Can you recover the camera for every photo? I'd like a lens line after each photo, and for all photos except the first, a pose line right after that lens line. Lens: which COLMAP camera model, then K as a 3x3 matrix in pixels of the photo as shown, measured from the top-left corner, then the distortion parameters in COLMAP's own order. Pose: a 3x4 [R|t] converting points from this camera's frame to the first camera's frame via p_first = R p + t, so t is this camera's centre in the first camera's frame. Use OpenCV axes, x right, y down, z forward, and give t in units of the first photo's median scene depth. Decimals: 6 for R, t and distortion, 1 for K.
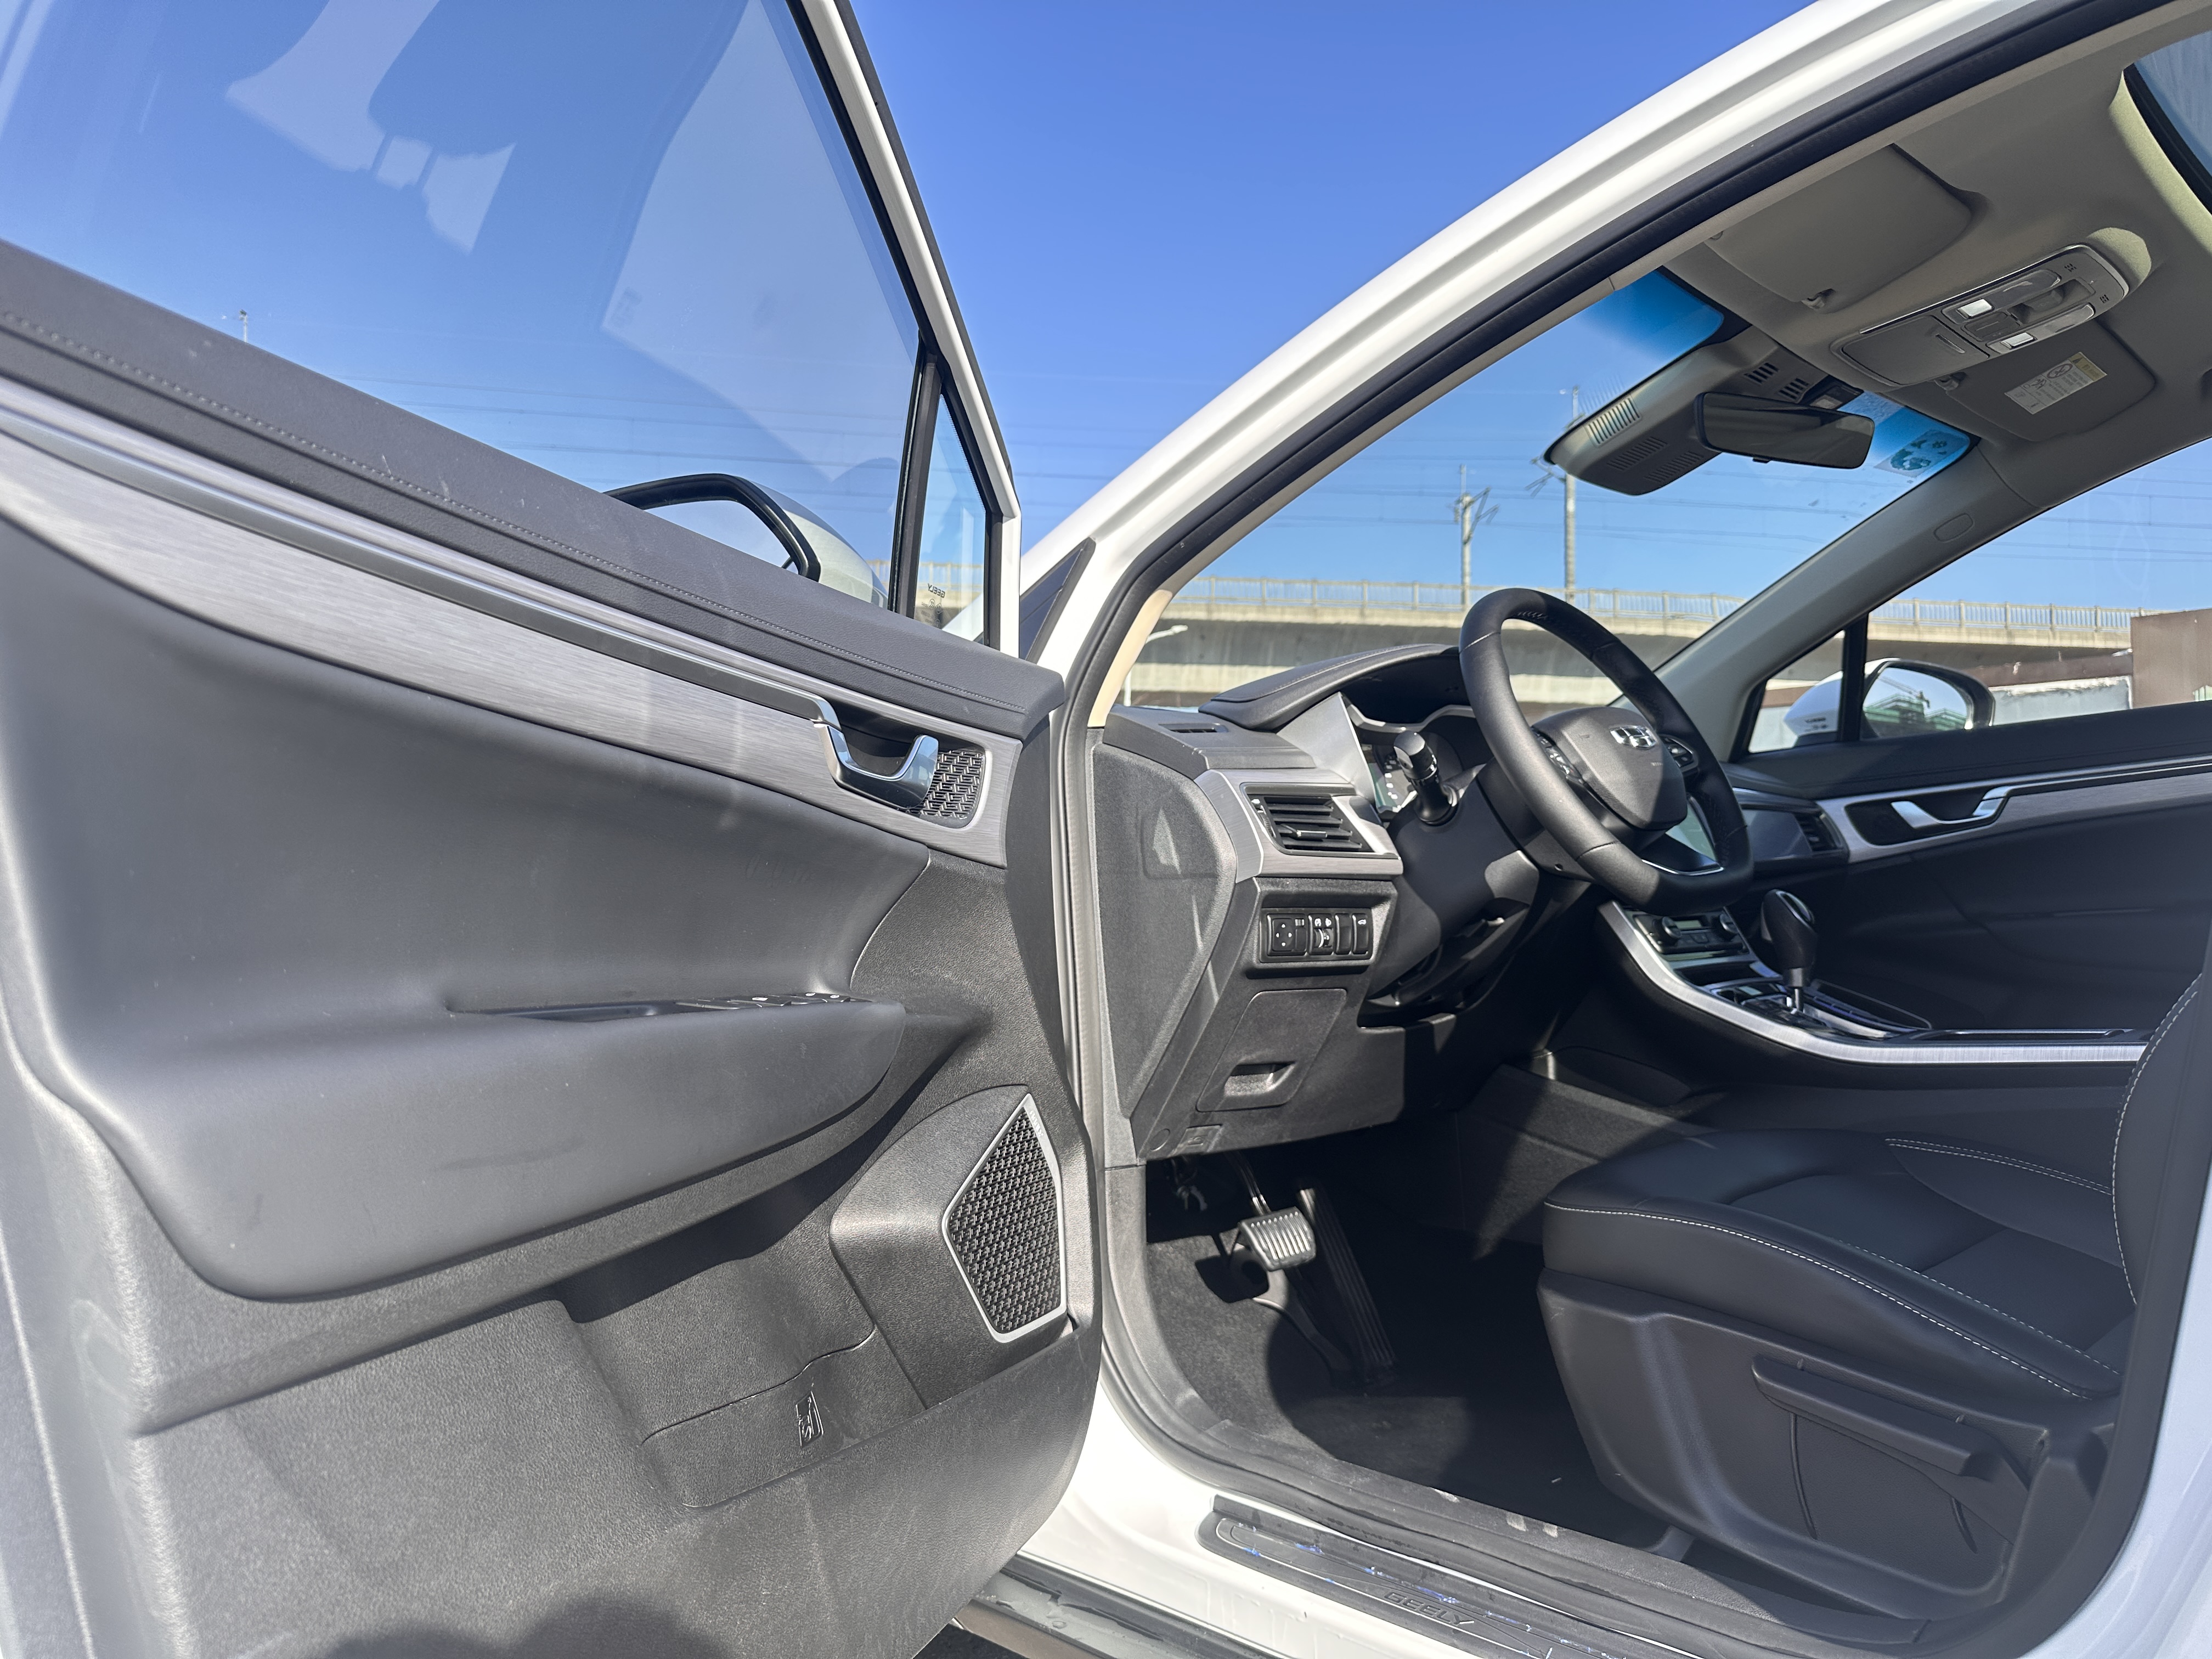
lens RADIAL K [[1562.1, 0, 1107.7], [0, 1562.1, 840.0], [0, 0, 1]] dist [0.019622, -0.034682]
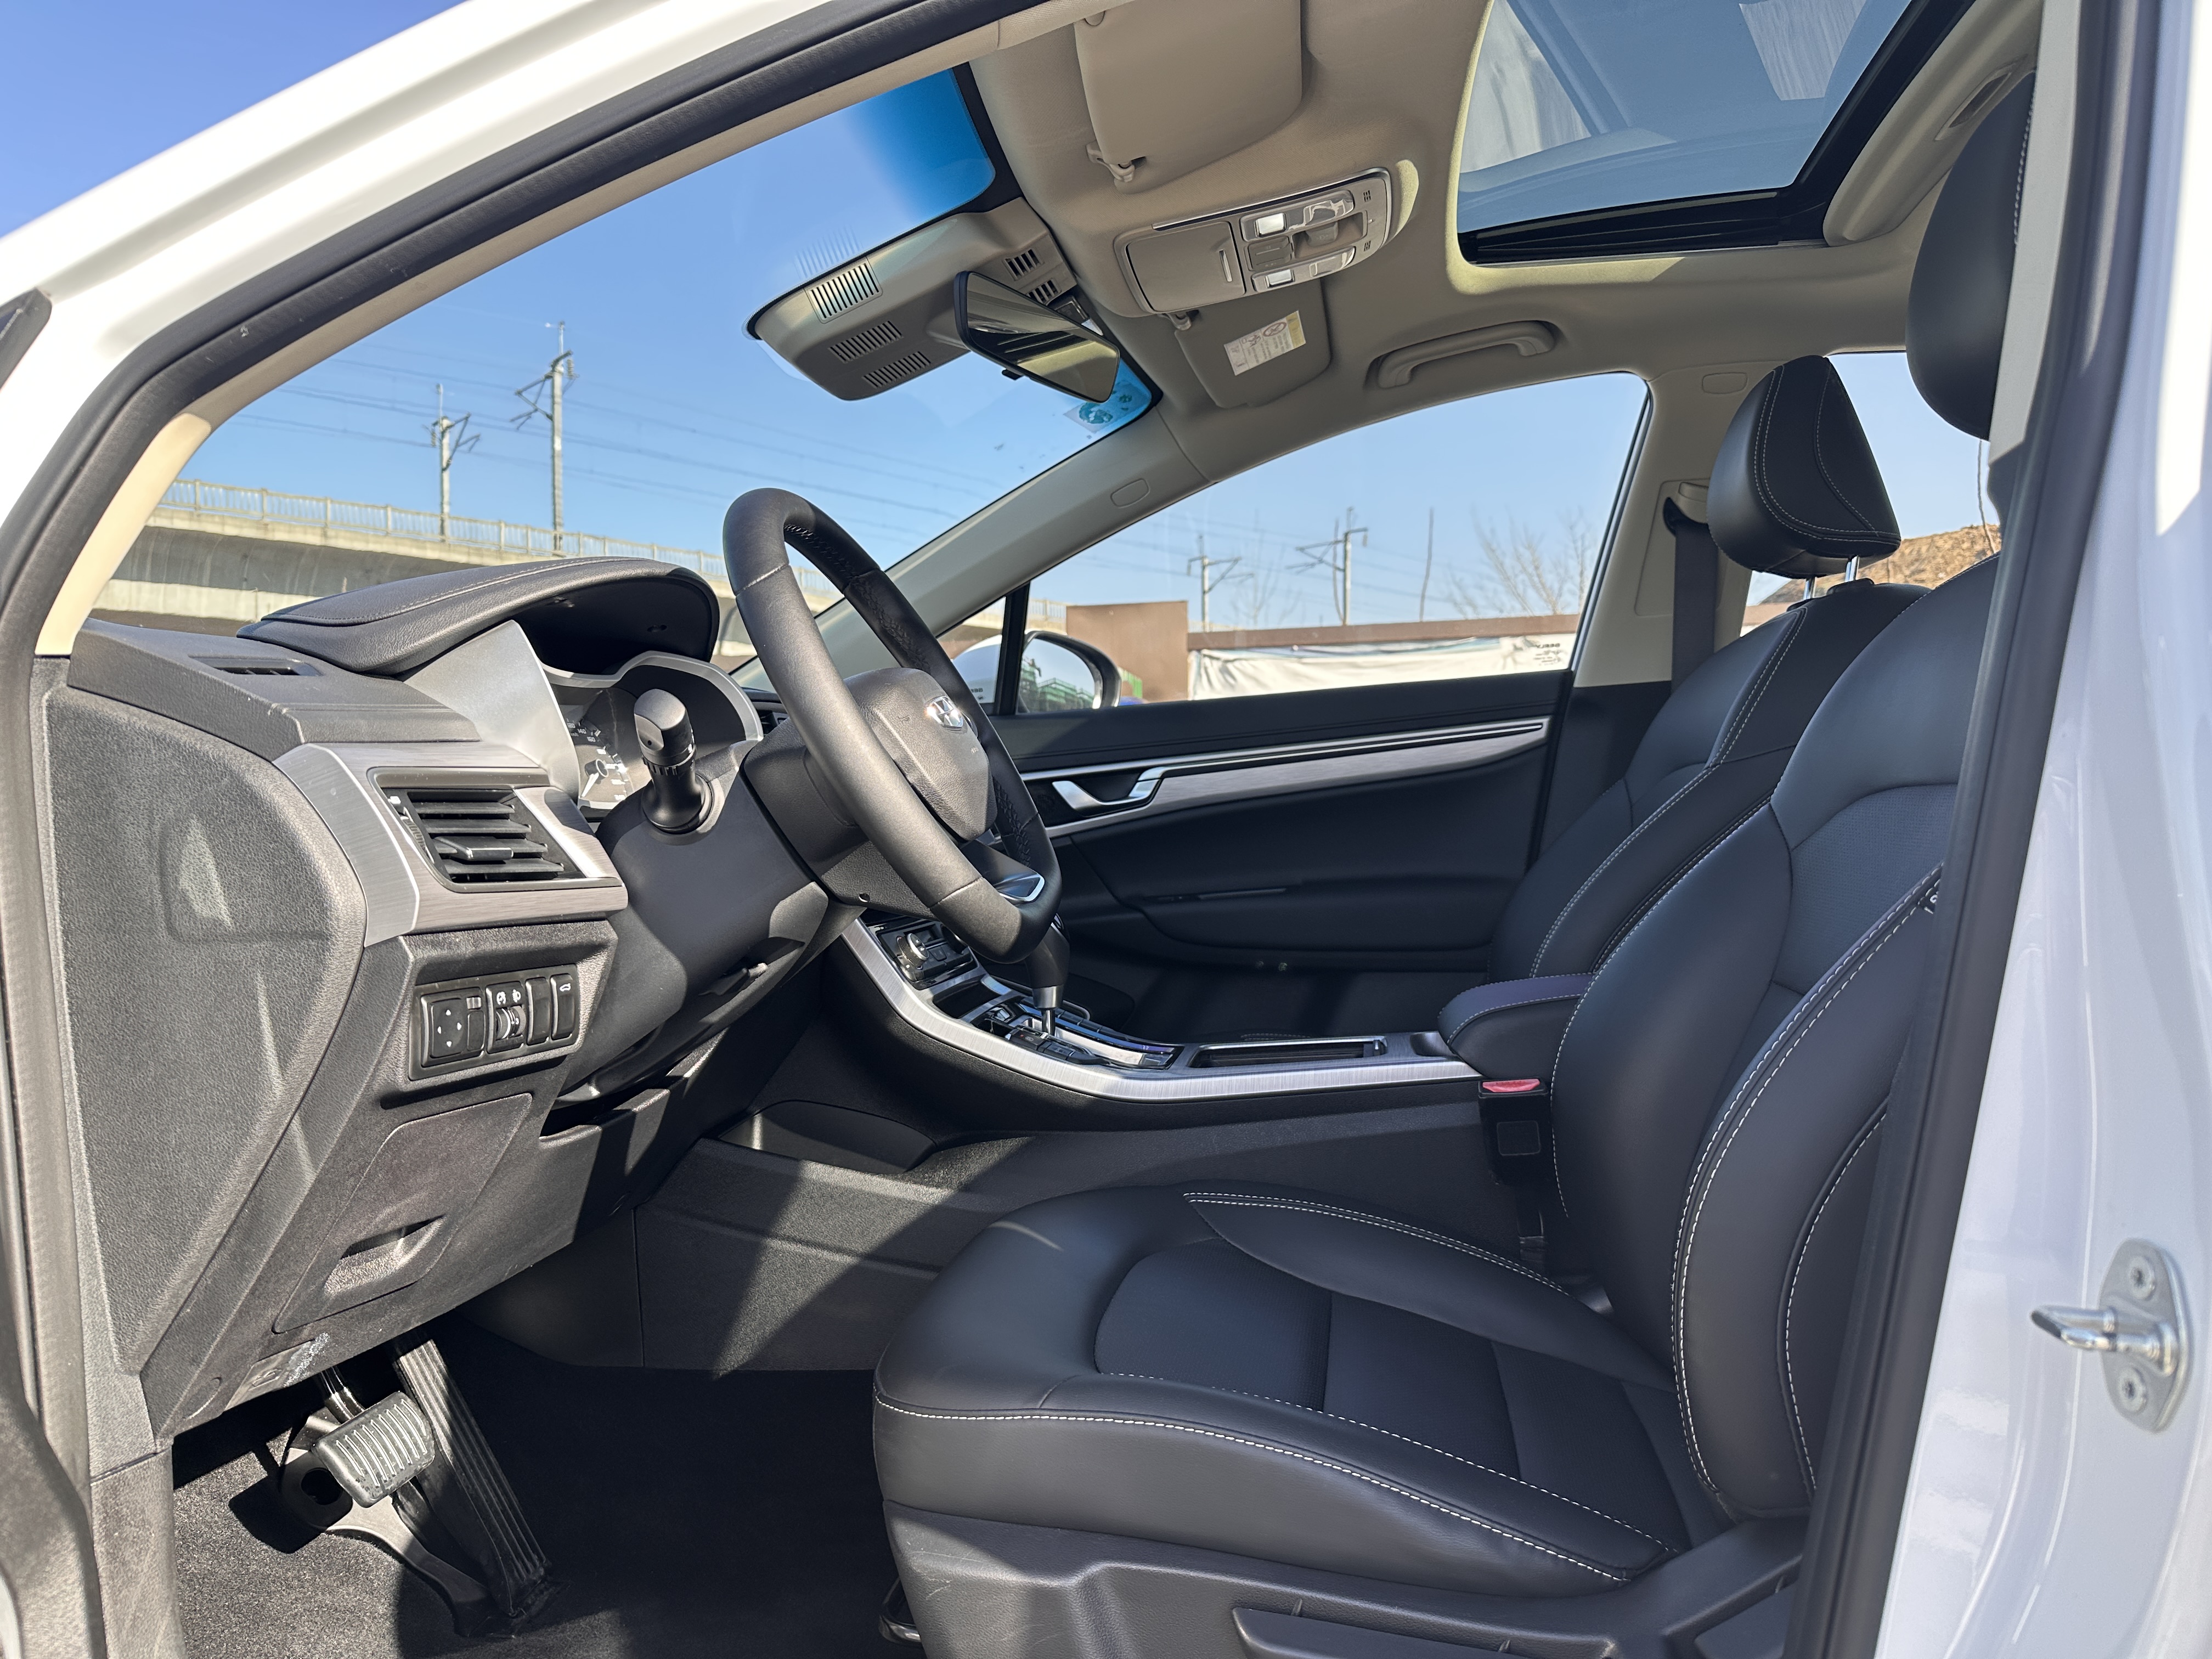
lens RADIAL K [[1562.1, 0, 1121.3], [0, 1562.1, 842.2], [0, 0, 1]] dist [0.019622, -0.034682]
pose [[0.806094, -0.015511, 0.591584, -0.029610], [-0.004257, 0.999479, 0.032006, -0.027313], [-0.591772, -0.028319, 0.805608, 0.352188]]
